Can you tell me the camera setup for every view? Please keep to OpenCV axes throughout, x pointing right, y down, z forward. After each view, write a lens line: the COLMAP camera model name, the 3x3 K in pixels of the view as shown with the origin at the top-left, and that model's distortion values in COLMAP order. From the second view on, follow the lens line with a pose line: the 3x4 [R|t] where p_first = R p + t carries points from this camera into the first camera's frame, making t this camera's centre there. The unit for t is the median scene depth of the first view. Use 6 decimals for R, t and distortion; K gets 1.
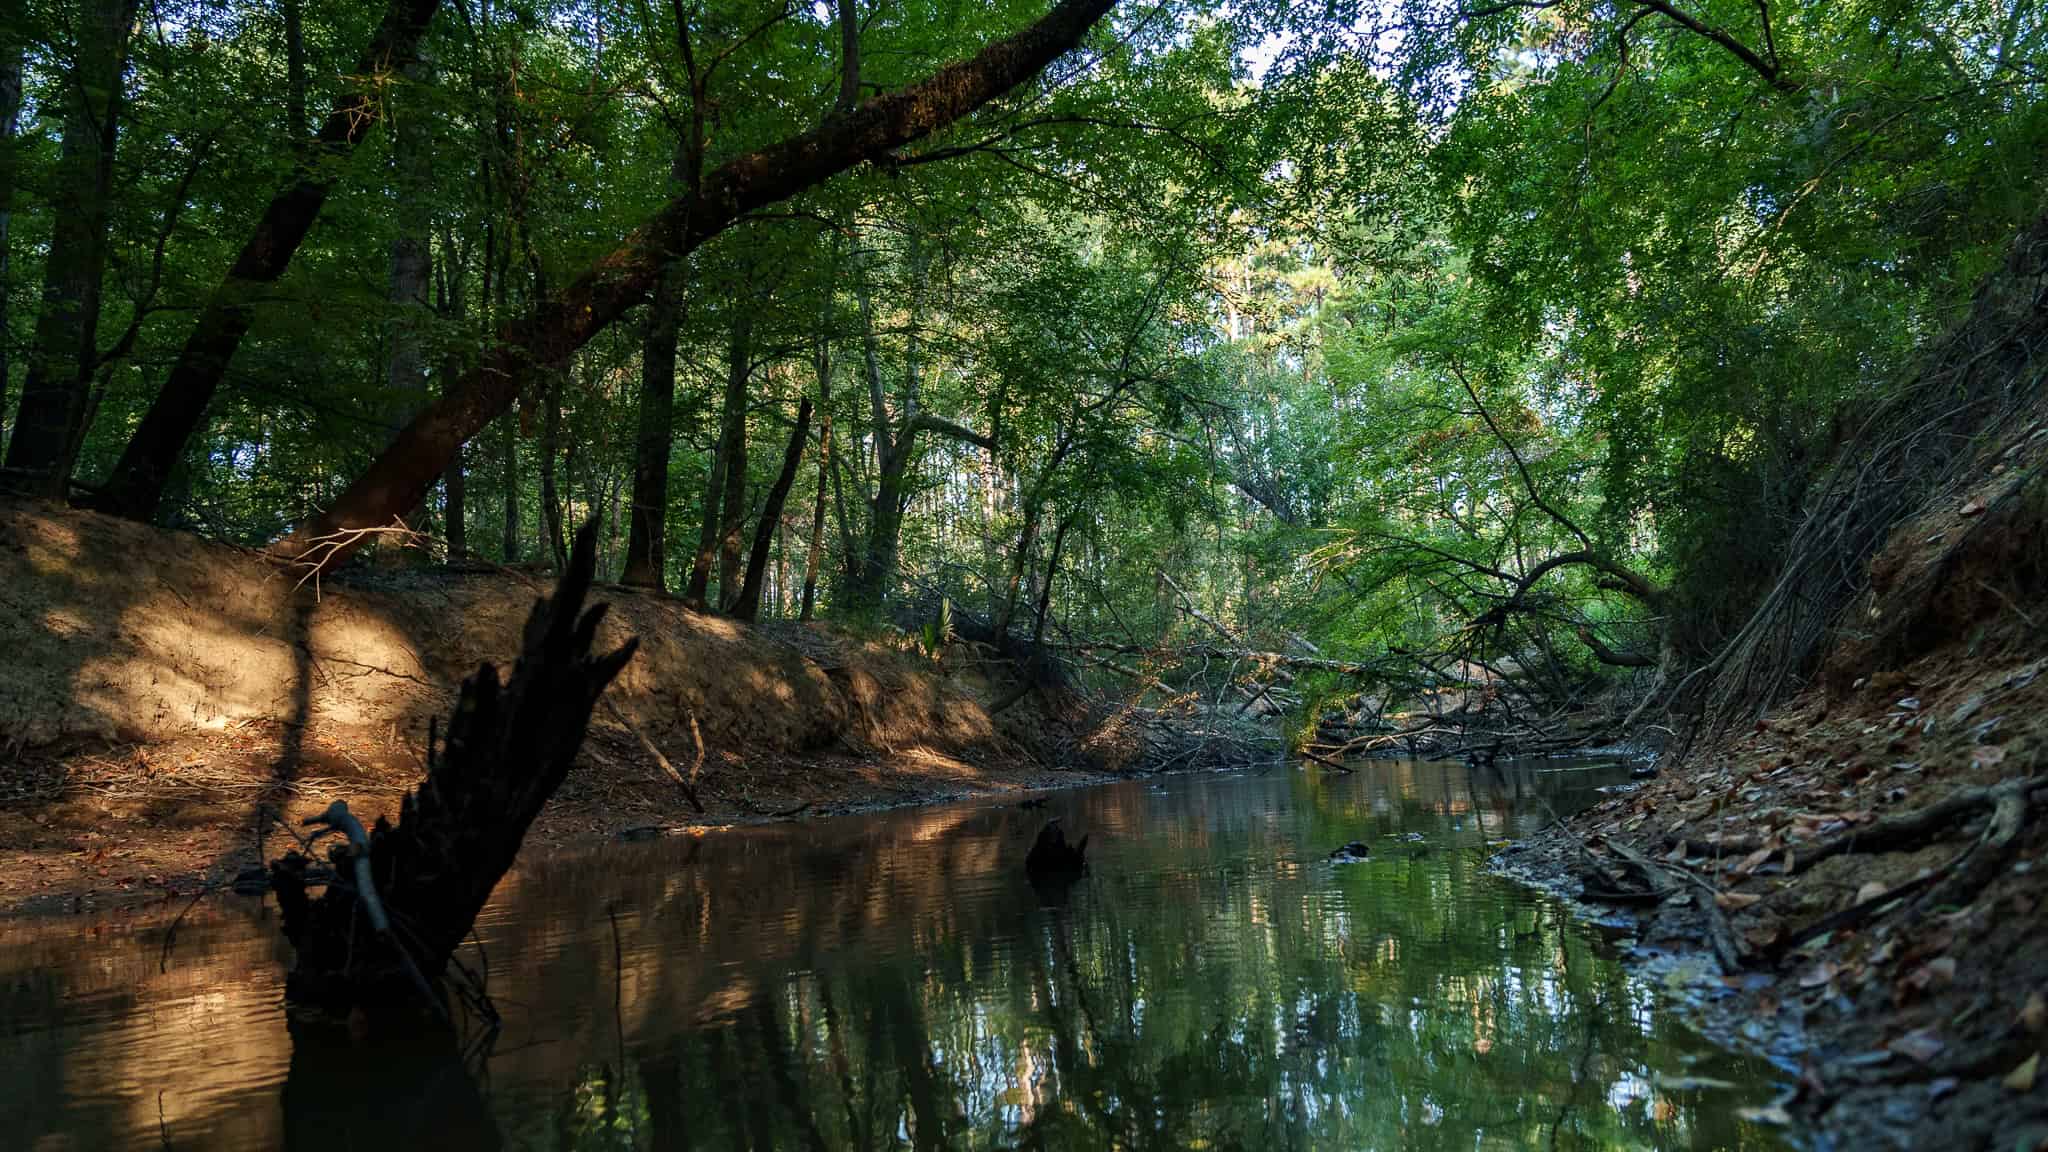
lens RADIAL K [[1443.4, 0, 1024.0], [0, 1443.4, 576.0], [0, 0, 1]] dist [-0.004801, -0.000932]
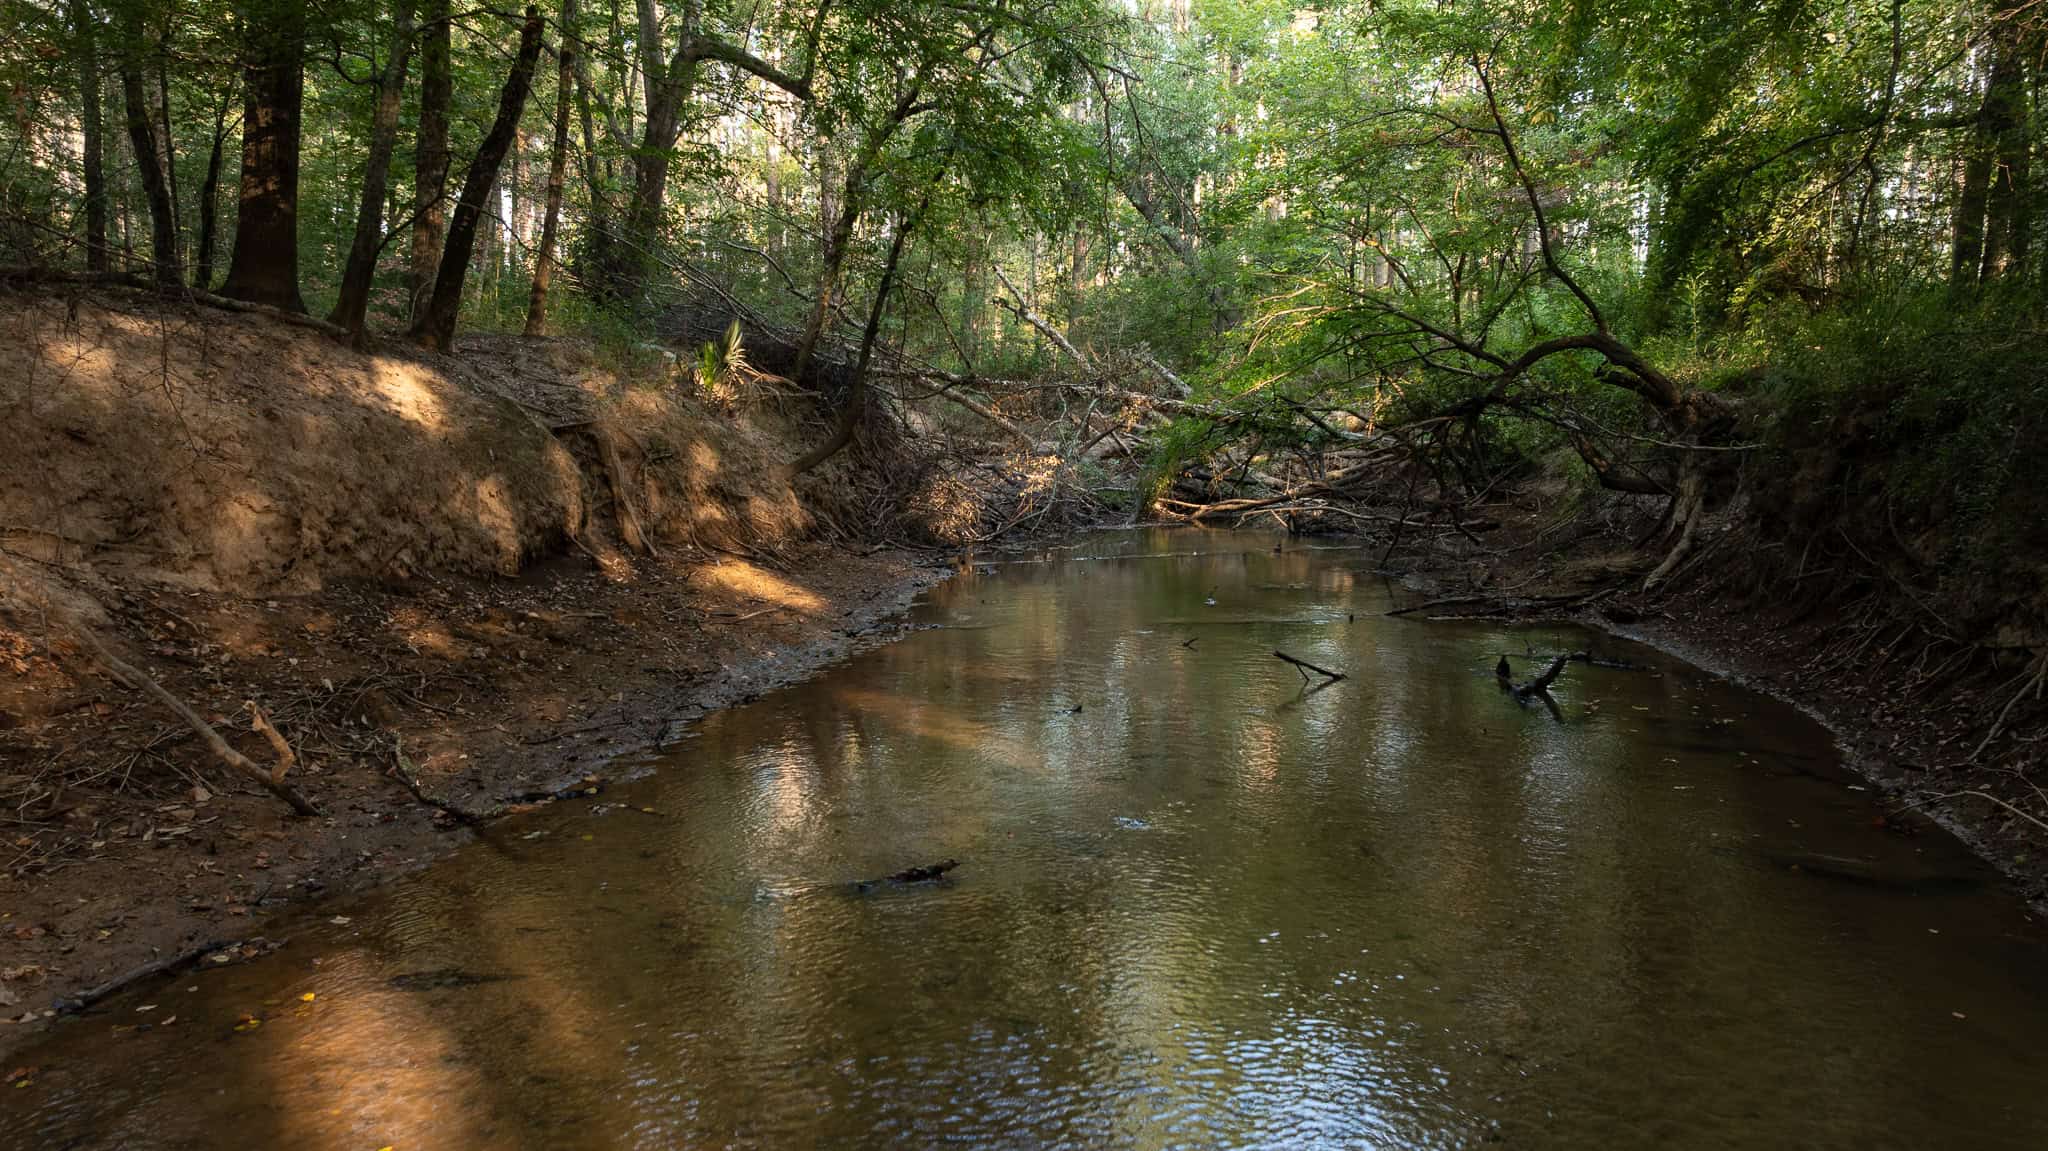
lens RADIAL K [[1443.4, 0, 1024.0], [0, 1443.4, 575.5], [0, 0, 1]] dist [-0.004801, -0.000932]
pose [[0.984731, 0.044549, 0.168285, -0.024954], [-0.084692, 0.967185, 0.239543, -0.040501], [-0.152091, -0.250138, 0.956190, 0.229525]]
